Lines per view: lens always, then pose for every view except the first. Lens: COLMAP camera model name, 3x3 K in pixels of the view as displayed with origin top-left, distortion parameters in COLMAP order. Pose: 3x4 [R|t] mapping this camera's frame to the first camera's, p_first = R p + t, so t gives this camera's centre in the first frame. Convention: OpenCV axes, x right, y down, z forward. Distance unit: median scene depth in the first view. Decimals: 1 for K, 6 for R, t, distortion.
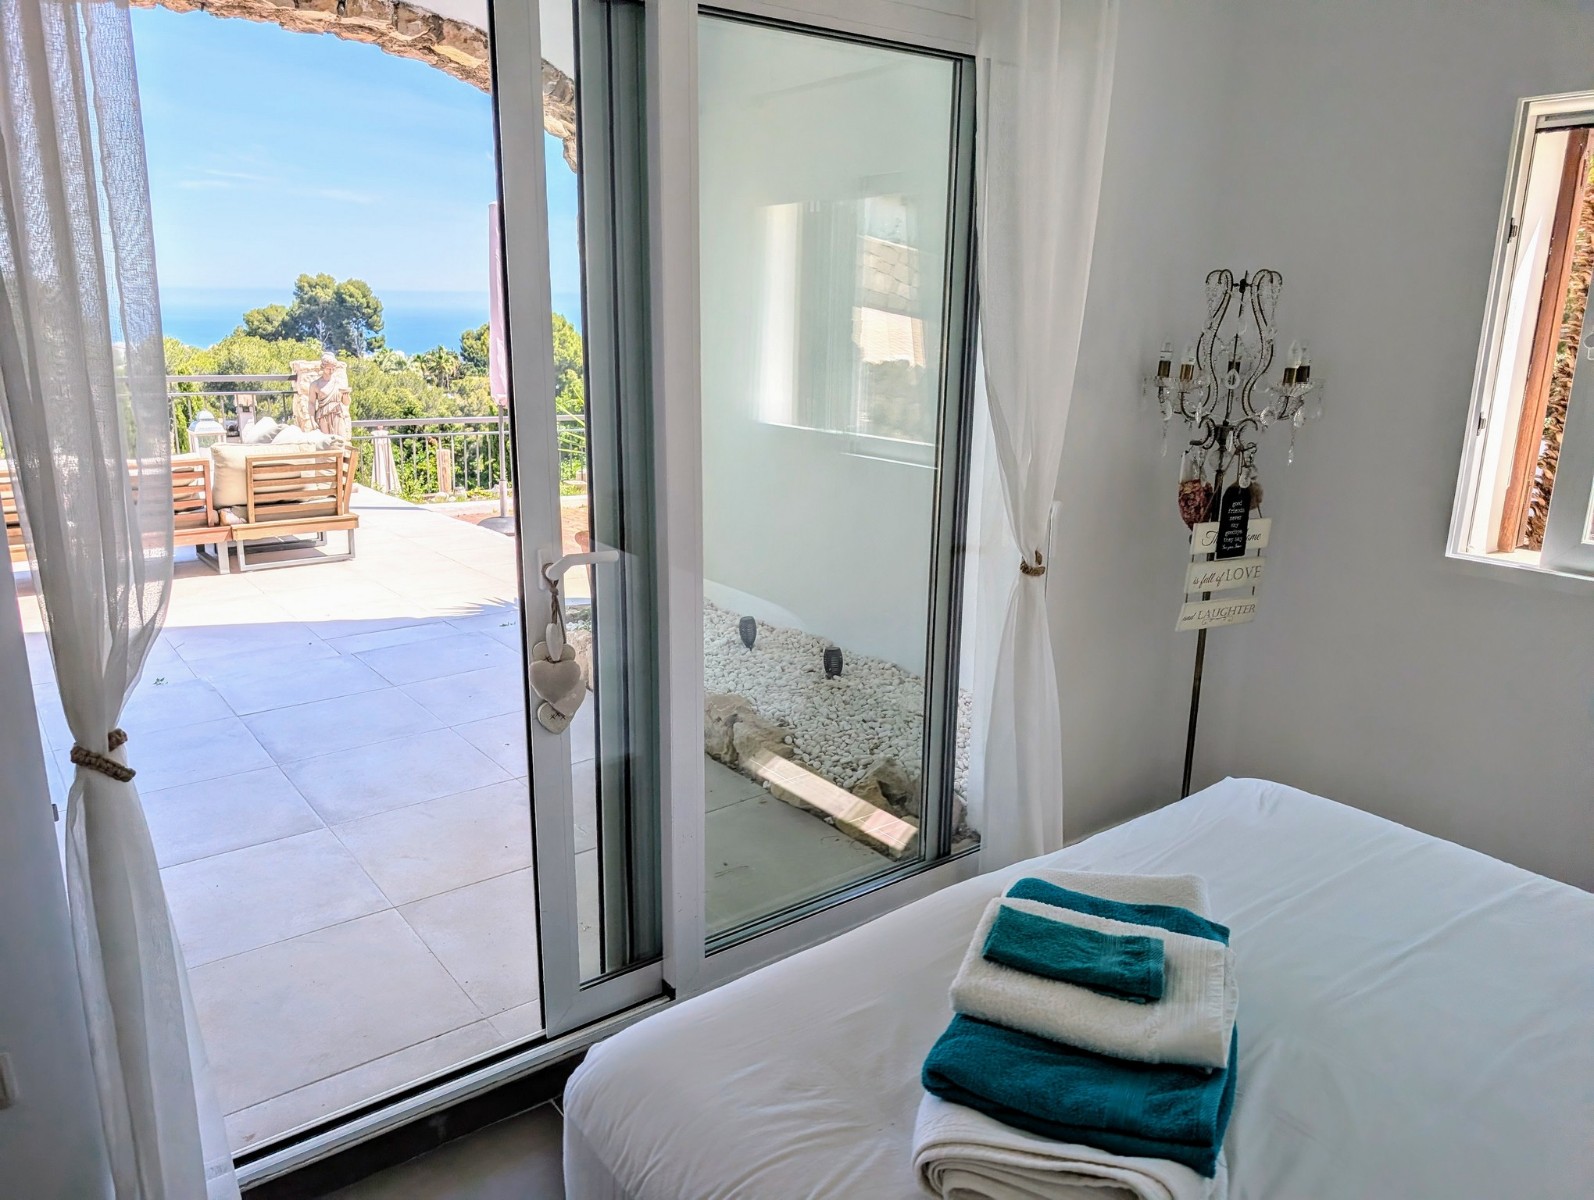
lens RADIAL K [[1147.9, 0, 782.2], [0, 1147.9, 601.5], [0, 0, 1]] dist [0.033056, -0.031504]
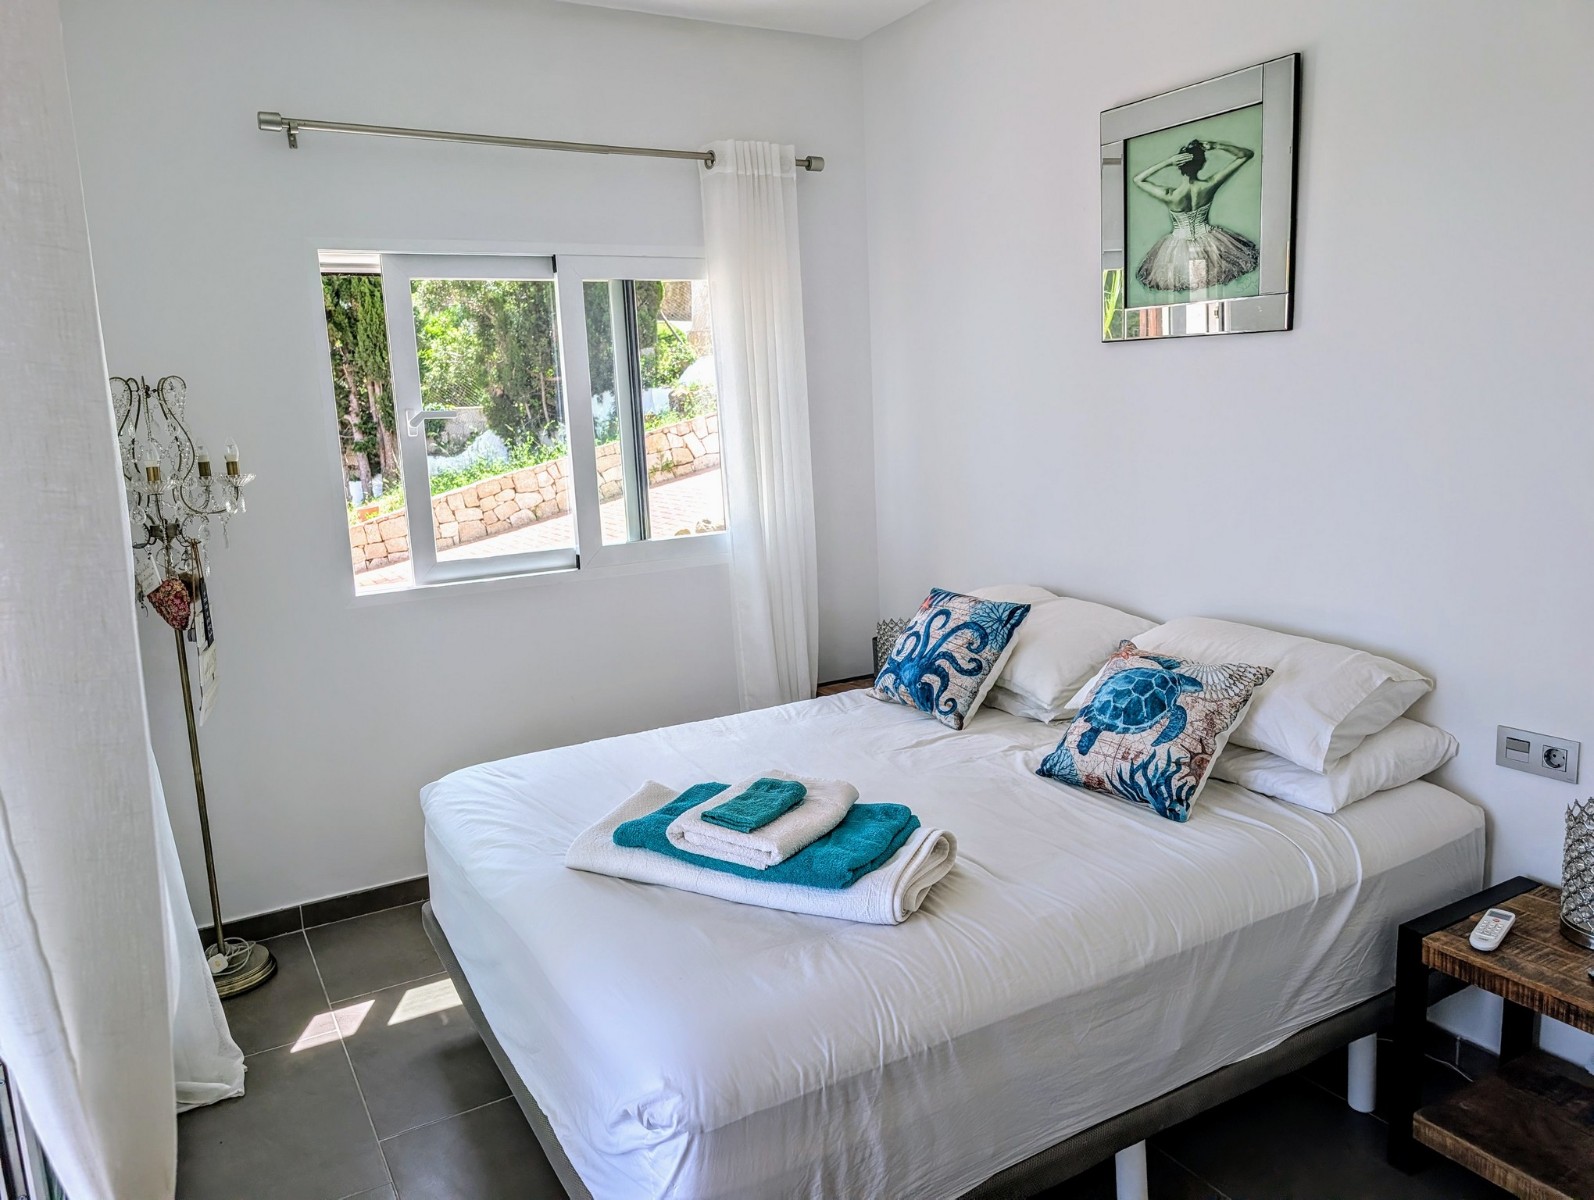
lens RADIAL K [[1147.9, 0, 786.7], [0, 1147.9, 596.0], [0, 0, 1]] dist [0.033056, -0.031504]
pose [[0.126123, -0.189391, 0.973768, -0.586161], [0.298825, 0.943265, 0.144755, -0.079564], [-0.945937, 0.272729, 0.175562, 0.328144]]
